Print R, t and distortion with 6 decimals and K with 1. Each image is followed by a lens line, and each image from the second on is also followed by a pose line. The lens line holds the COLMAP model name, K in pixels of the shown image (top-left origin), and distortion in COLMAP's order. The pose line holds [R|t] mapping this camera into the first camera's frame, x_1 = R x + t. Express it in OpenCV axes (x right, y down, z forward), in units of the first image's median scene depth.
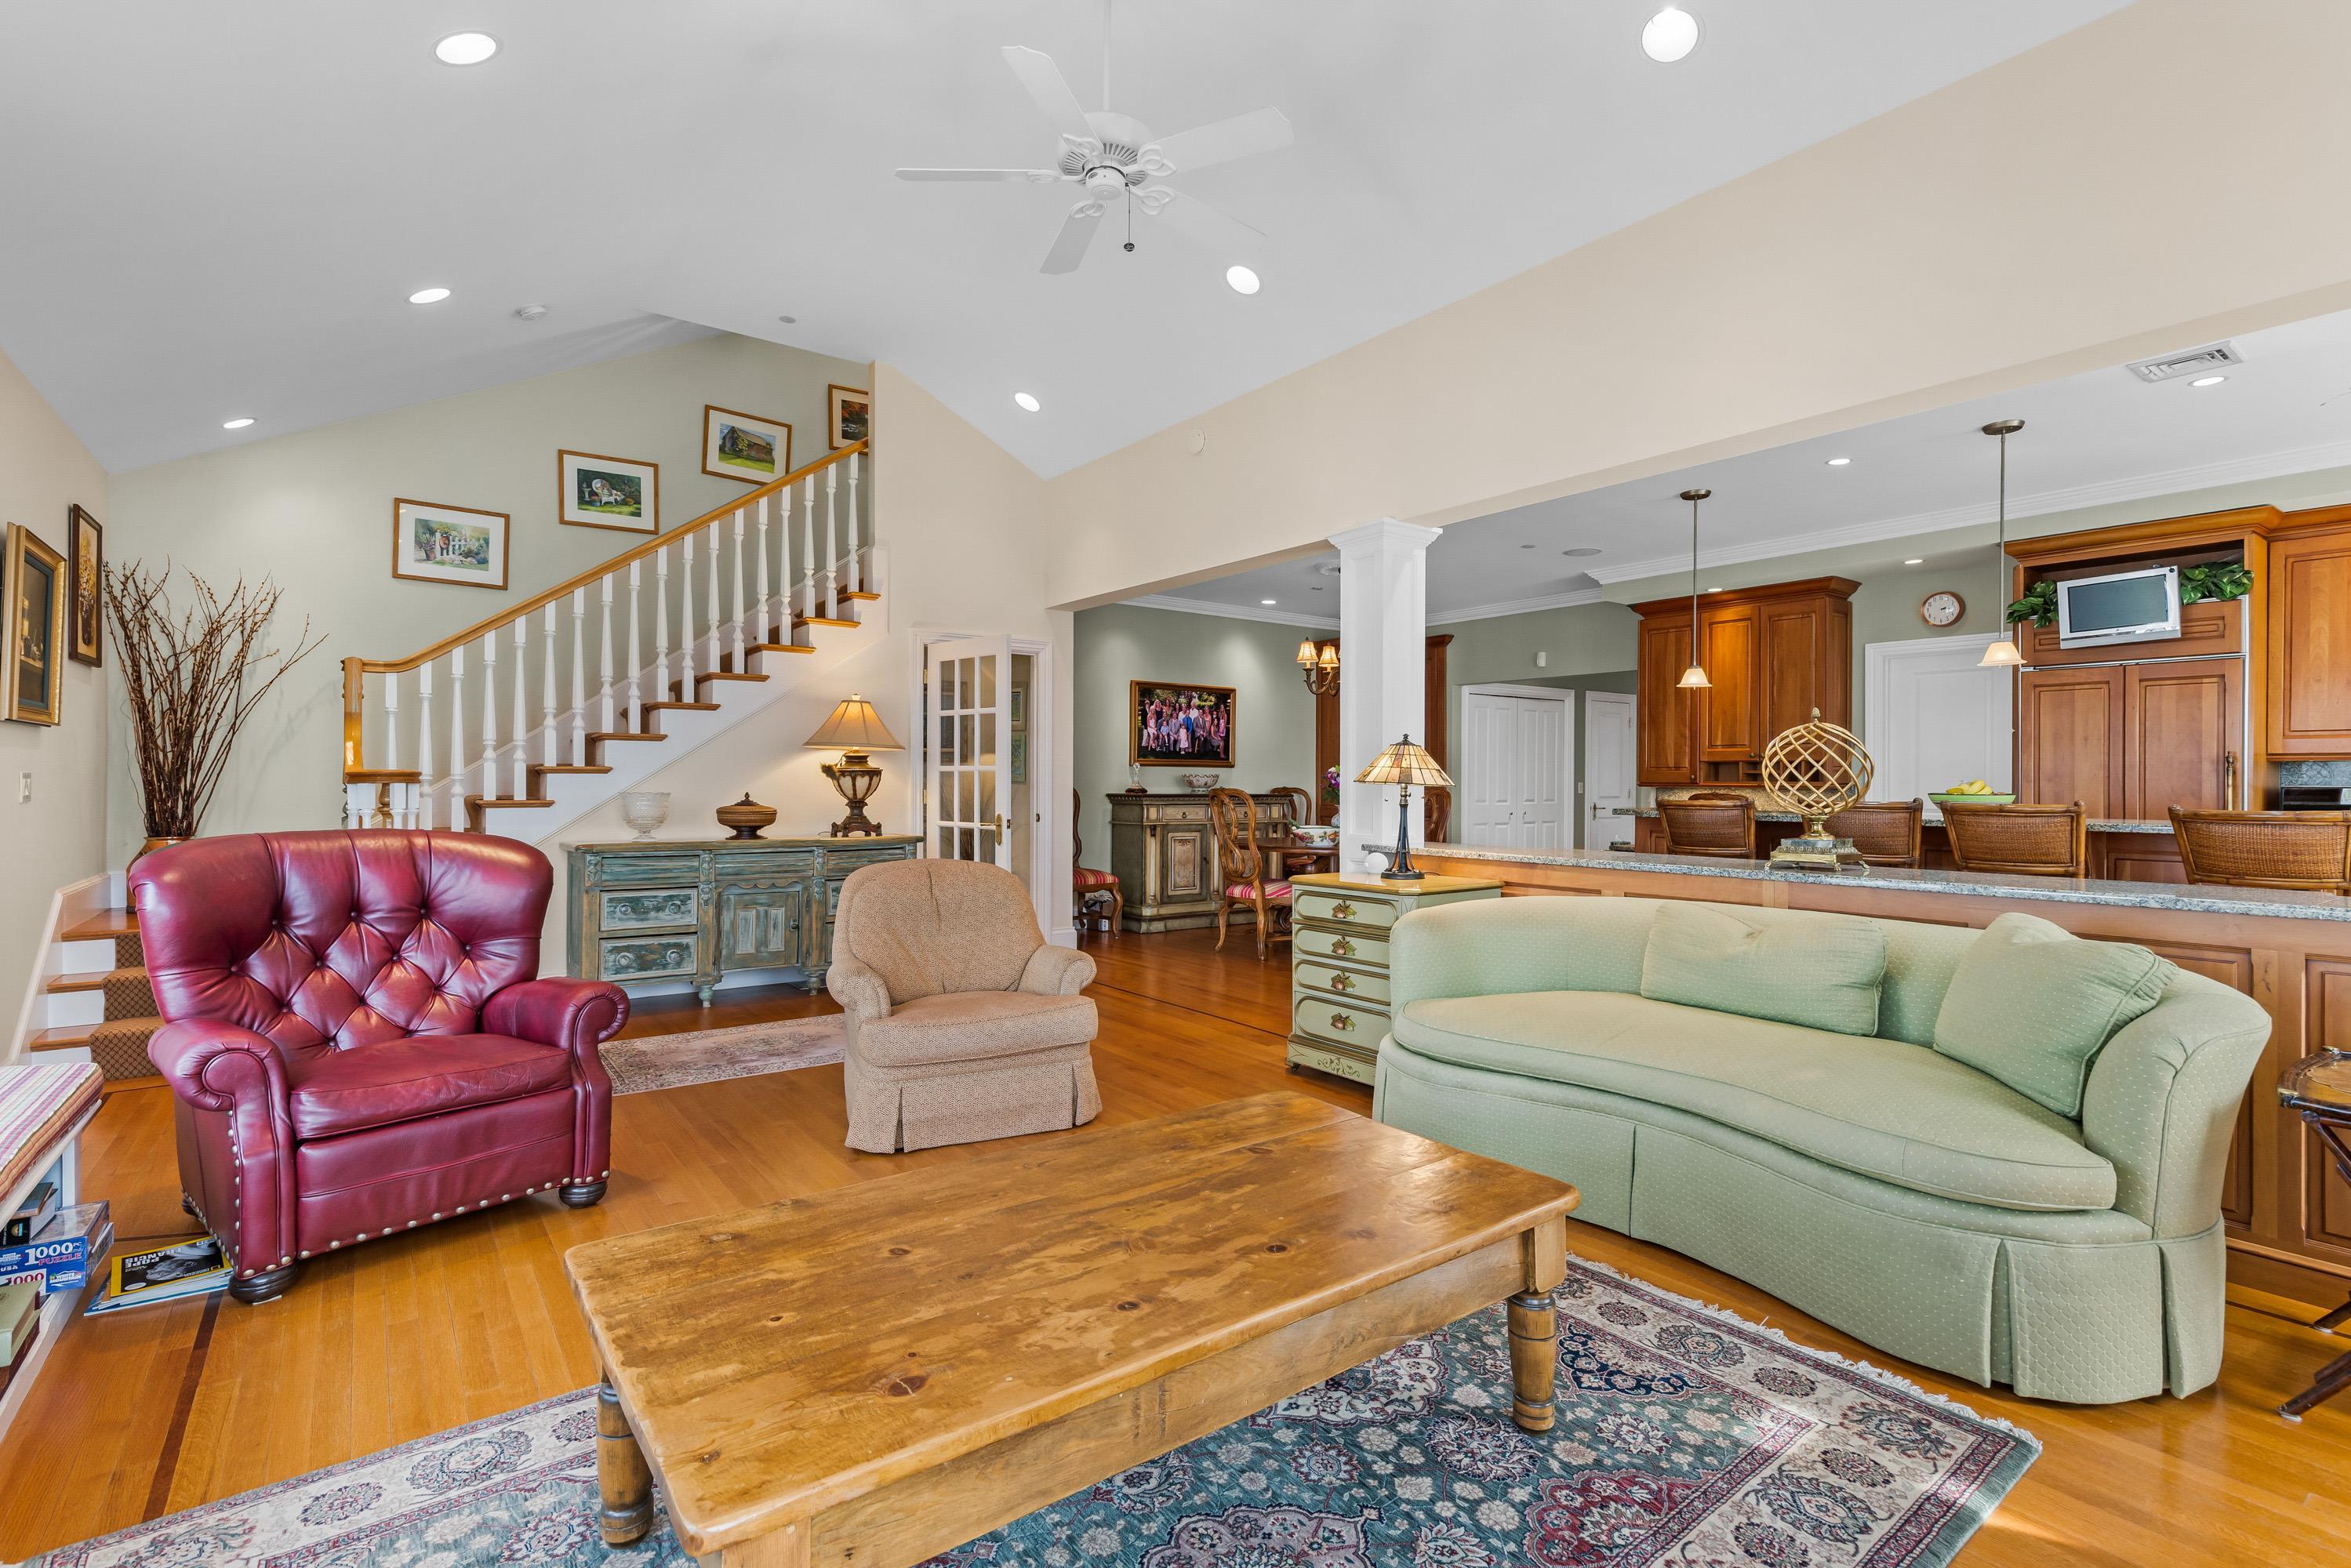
lens RADIAL K [[1097.8, 0, 1184.2], [0, 1097.8, 786.8], [0, 0, 1]] dist [0.003019, -0.000717]
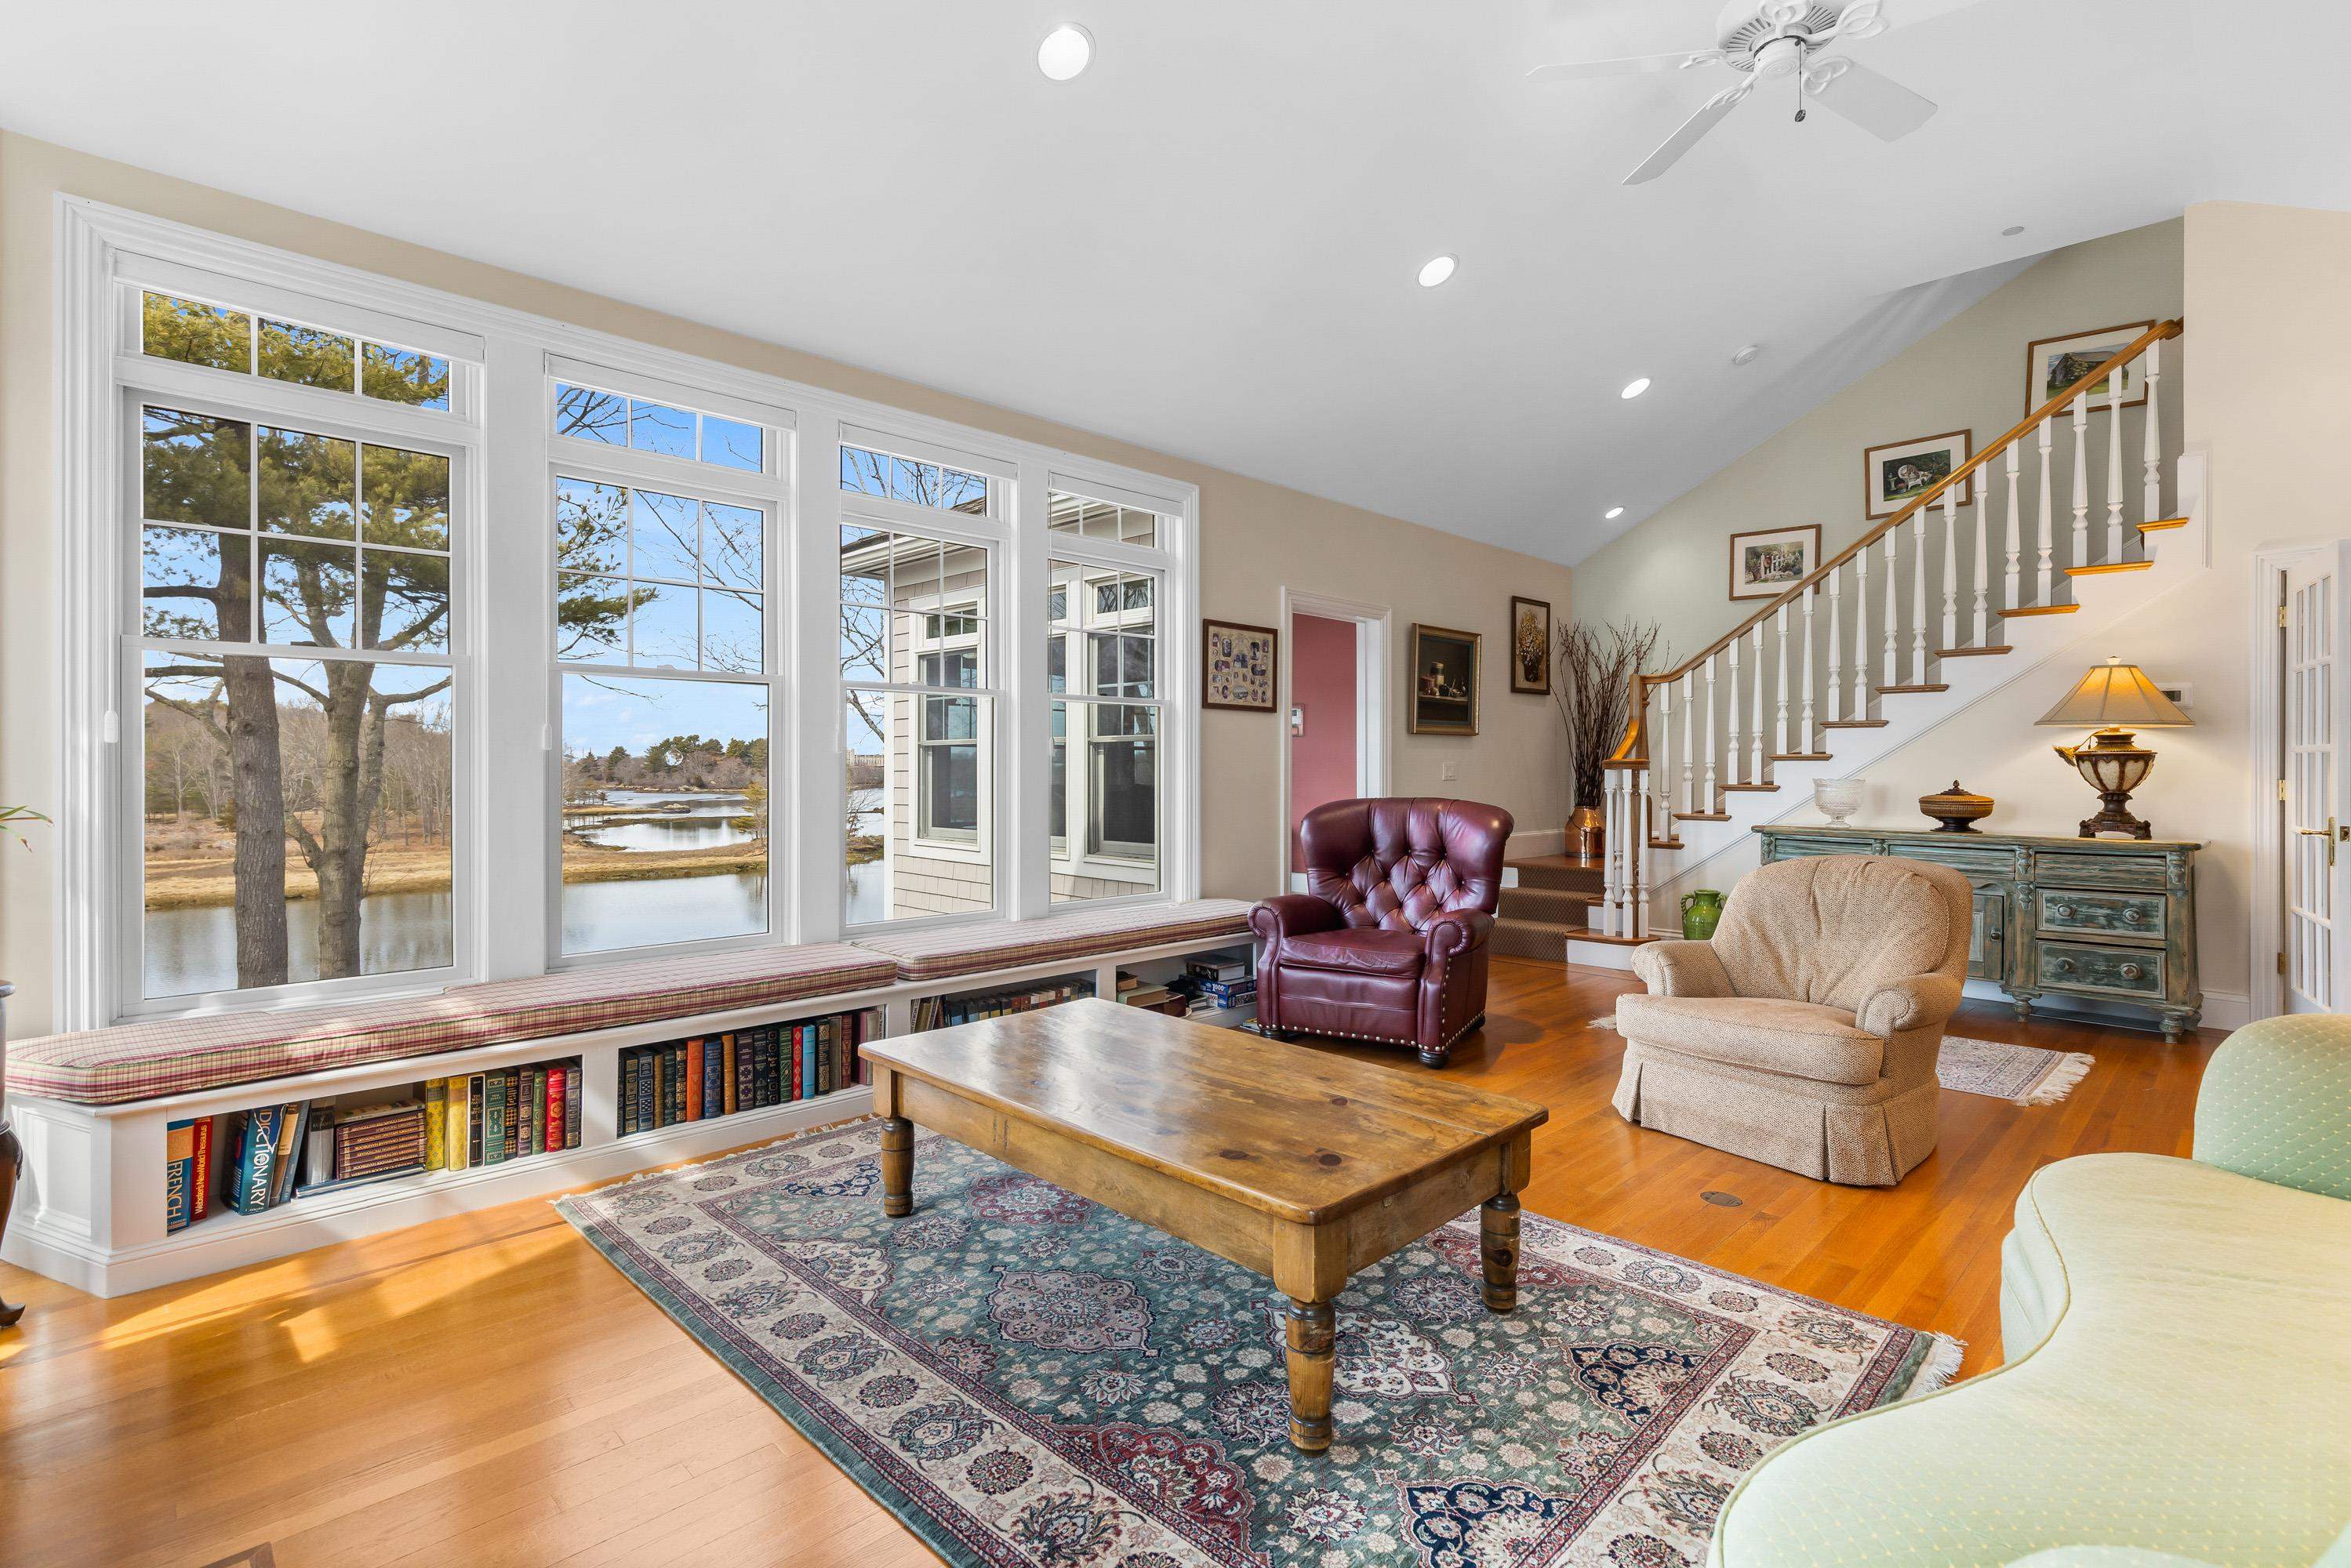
lens RADIAL K [[1094.0, 0, 1189.8], [0, 1094.0, 769.9], [0, 0, 1]] dist [-0.000637, 0.000301]
pose [[0.140680, -0.000205, -0.990055, 0.421864], [-0.005593, 0.999984, -0.001002, 0.001063], [0.990039, 0.005678, 0.140676, 0.260588]]
